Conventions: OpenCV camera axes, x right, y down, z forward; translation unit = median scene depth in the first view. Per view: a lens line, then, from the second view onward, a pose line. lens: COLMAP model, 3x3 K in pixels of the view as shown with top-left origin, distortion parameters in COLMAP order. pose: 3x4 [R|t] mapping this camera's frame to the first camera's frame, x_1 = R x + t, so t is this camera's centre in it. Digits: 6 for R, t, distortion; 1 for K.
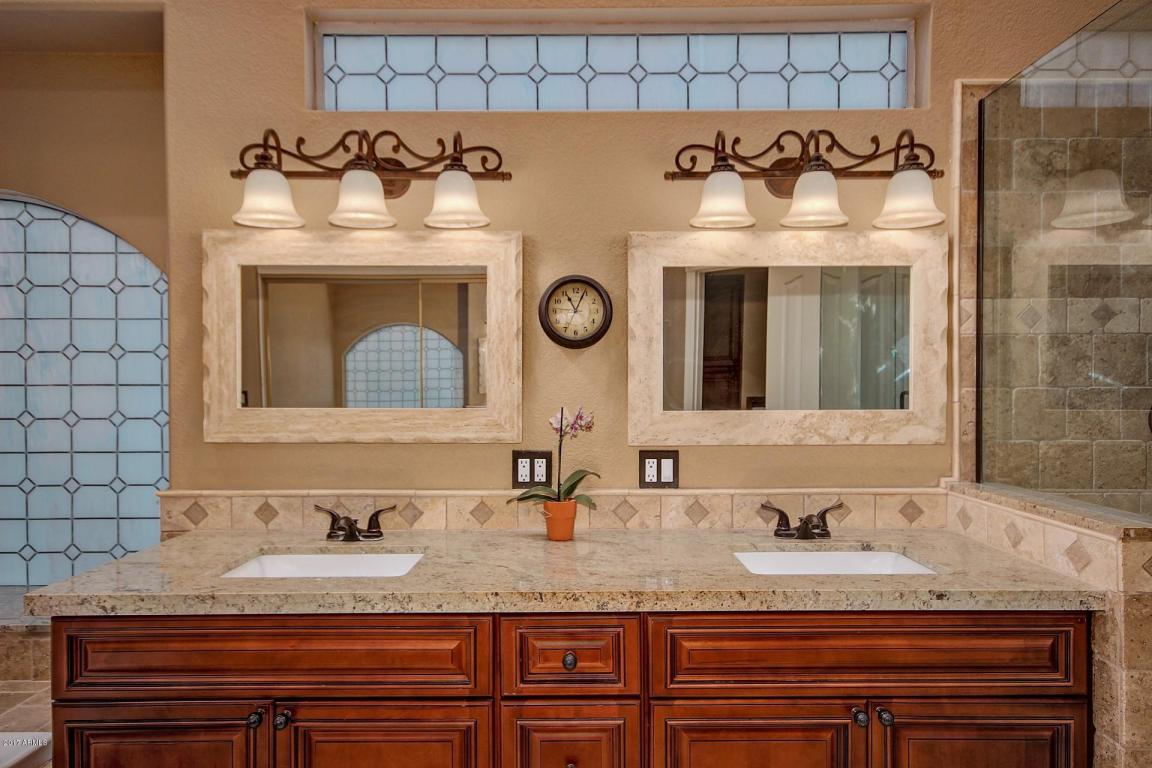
lens RADIAL K [[635.8, 0, 570.0], [0, 635.8, 387.6], [0, 0, 1]] dist [0.015020, 0.002036]
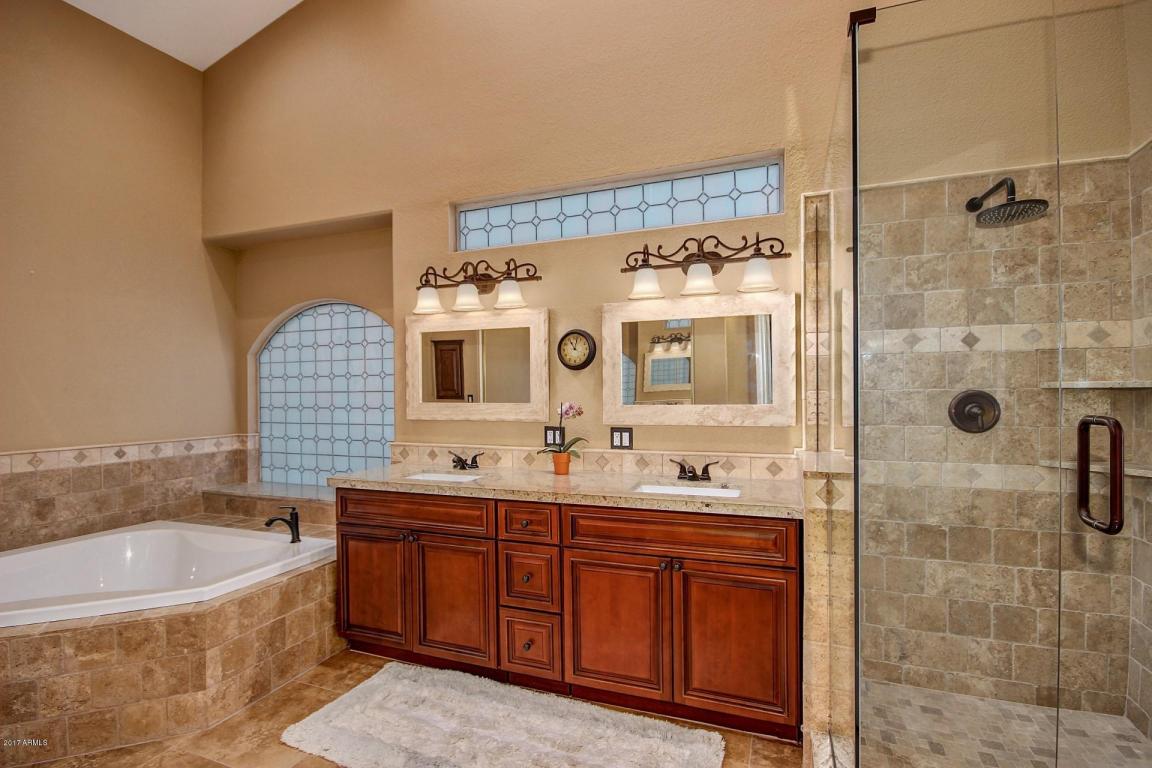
lens RADIAL K [[533.5, 0, 606.5], [0, 533.5, 388.2], [0, 0, 1]] dist [-0.000256, -0.005309]
pose [[0.940766, -0.007278, -0.338977, 0.610450], [0.006341, 0.999972, -0.003874, -0.003671], [0.338996, 0.001495, 0.940787, -0.396019]]
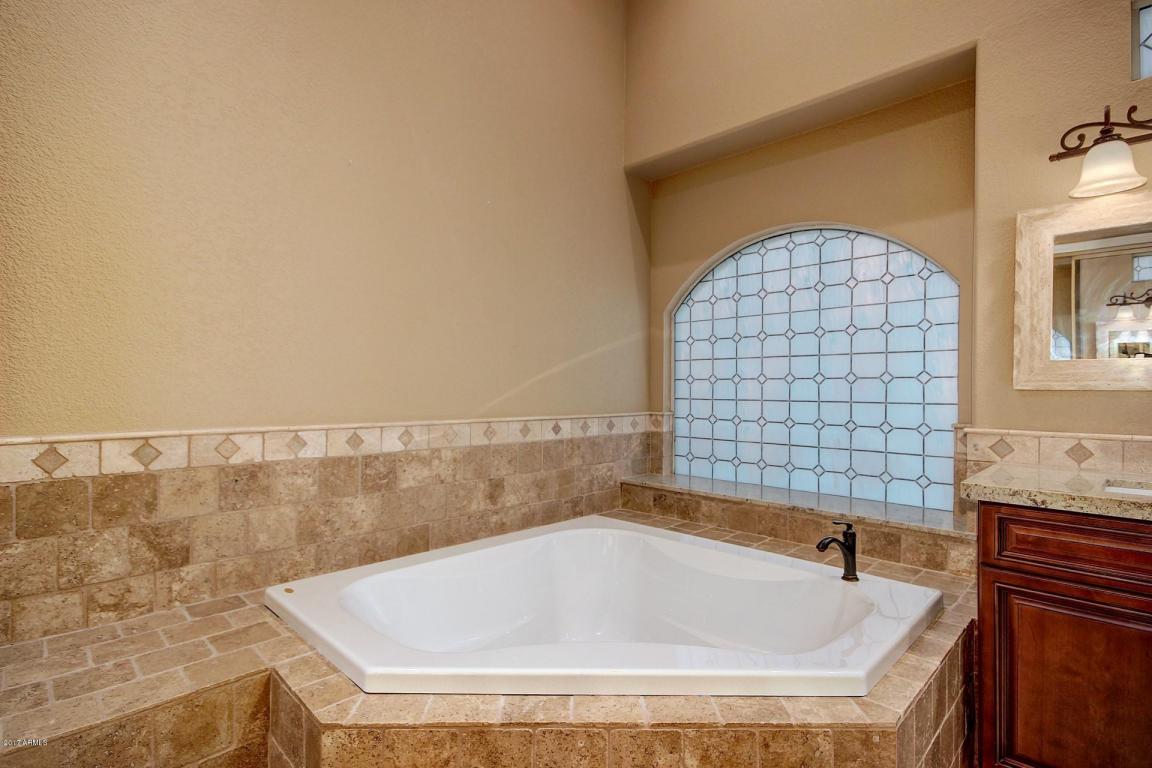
lens RADIAL K [[533.5, 0, 574.9], [0, 533.5, 394.0], [0, 0, 1]] dist [-0.000256, -0.005309]
pose [[0.723116, 0.008497, -0.690674, -0.475529], [-0.007879, 0.999961, 0.004054, 0.096162], [0.690681, 0.002510, 0.723155, -0.289736]]
